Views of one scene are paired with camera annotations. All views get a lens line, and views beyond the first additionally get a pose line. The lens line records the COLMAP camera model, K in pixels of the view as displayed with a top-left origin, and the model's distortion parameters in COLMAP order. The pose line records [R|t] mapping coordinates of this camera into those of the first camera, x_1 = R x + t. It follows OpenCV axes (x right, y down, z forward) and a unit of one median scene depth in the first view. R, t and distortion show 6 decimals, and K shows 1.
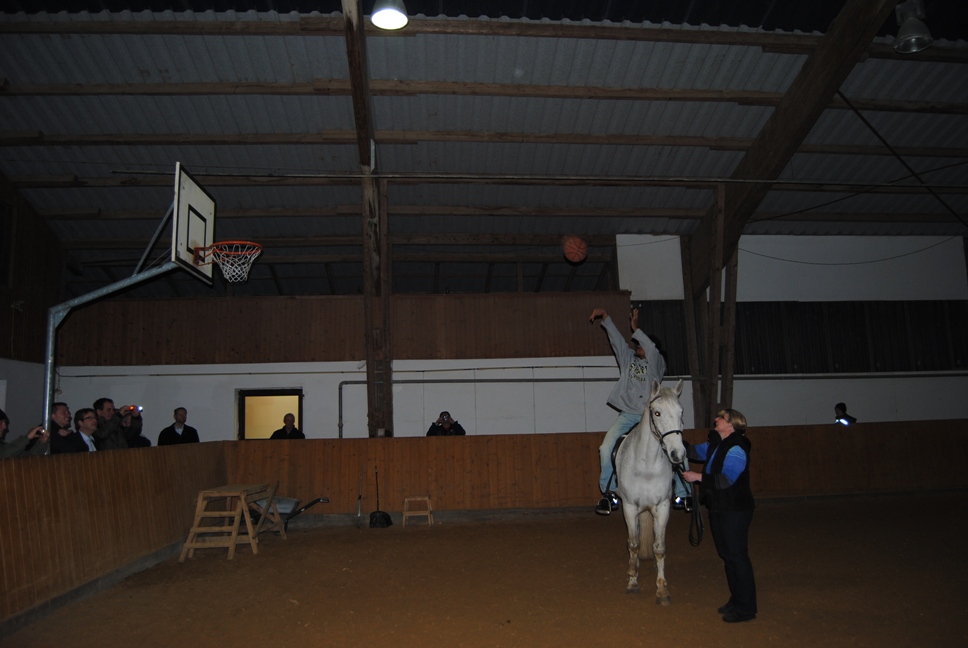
lens RADIAL K [[761.3, 0, 499.4], [0, 761.3, 314.3], [0, 0, 1]] dist [-0.087287, 0.041437]
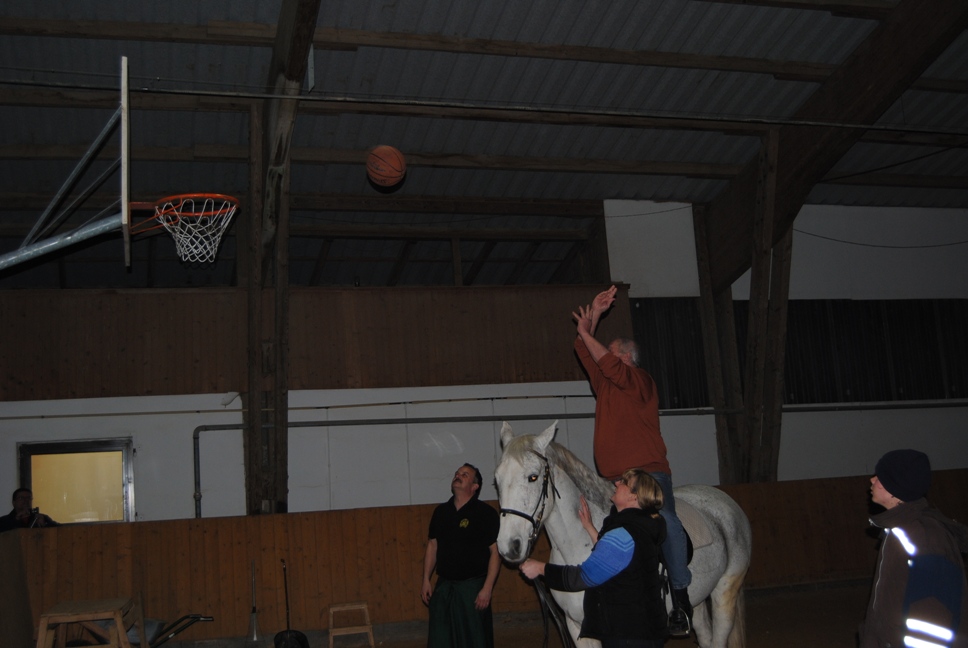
lens RADIAL K [[1145.2, 0, 500.7], [0, 1145.2, 319.5], [0, 0, 1]] dist [-0.048879, 0.000000]
pose [[0.977322, -0.001789, 0.211750, -0.180668], [0.002261, 0.999995, -0.001989, 0.003478], [-0.211746, 0.002423, 0.977322, 0.032359]]
